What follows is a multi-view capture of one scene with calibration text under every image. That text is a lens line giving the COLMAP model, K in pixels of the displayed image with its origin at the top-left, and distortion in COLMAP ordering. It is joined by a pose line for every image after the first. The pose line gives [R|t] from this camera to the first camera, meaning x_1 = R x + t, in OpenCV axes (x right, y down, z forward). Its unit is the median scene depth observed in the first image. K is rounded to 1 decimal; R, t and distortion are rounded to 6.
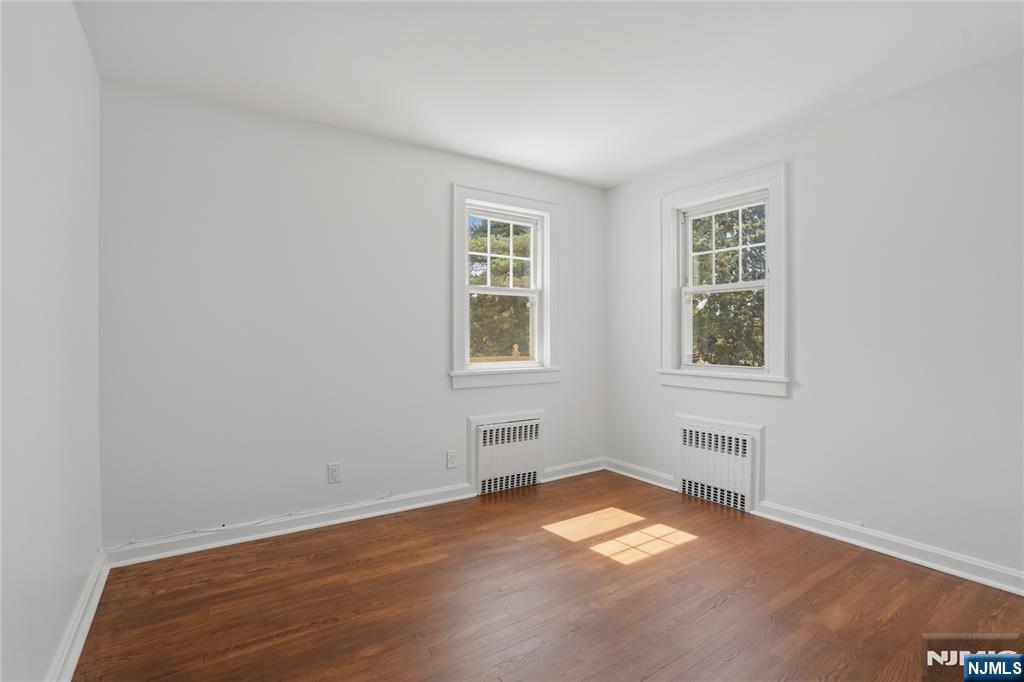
lens RADIAL K [[481.3, 0, 507.0], [0, 481.3, 336.9], [0, 0, 1]] dist [-0.071096, 0.023643]
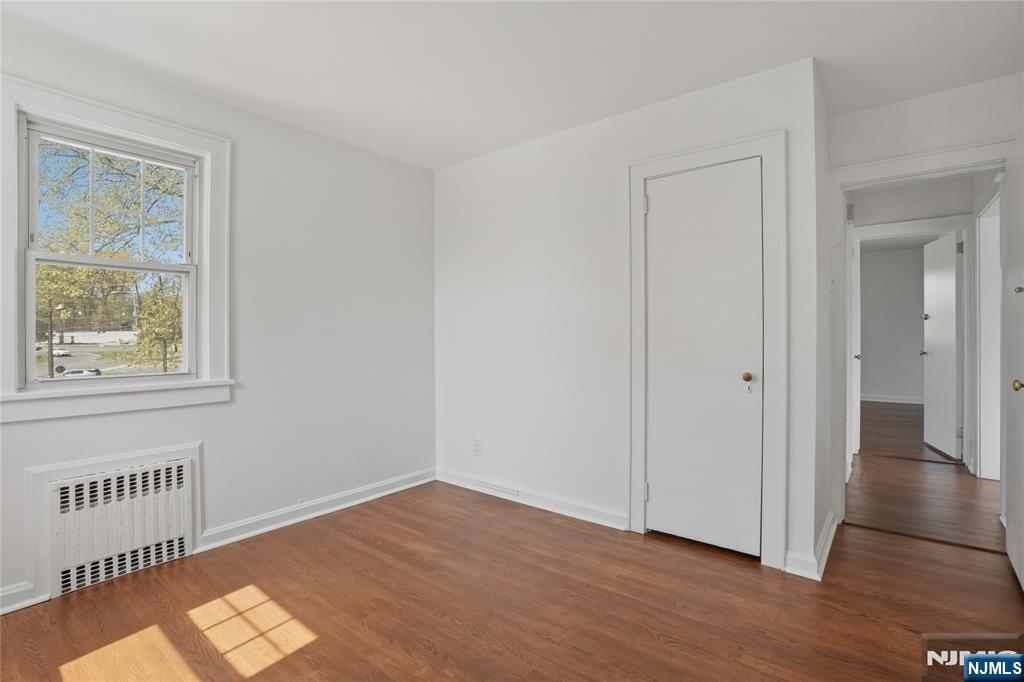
lens RADIAL K [[488.9, 0, 509.8], [0, 488.9, 345.4], [0, 0, 1]] dist [0.033899, 0.000476]
pose [[-0.262108, -0.009929, 0.964987, -0.433827], [0.009972, 0.999866, 0.012997, 0.012285], [-0.964987, 0.013029, -0.261974, 0.680120]]
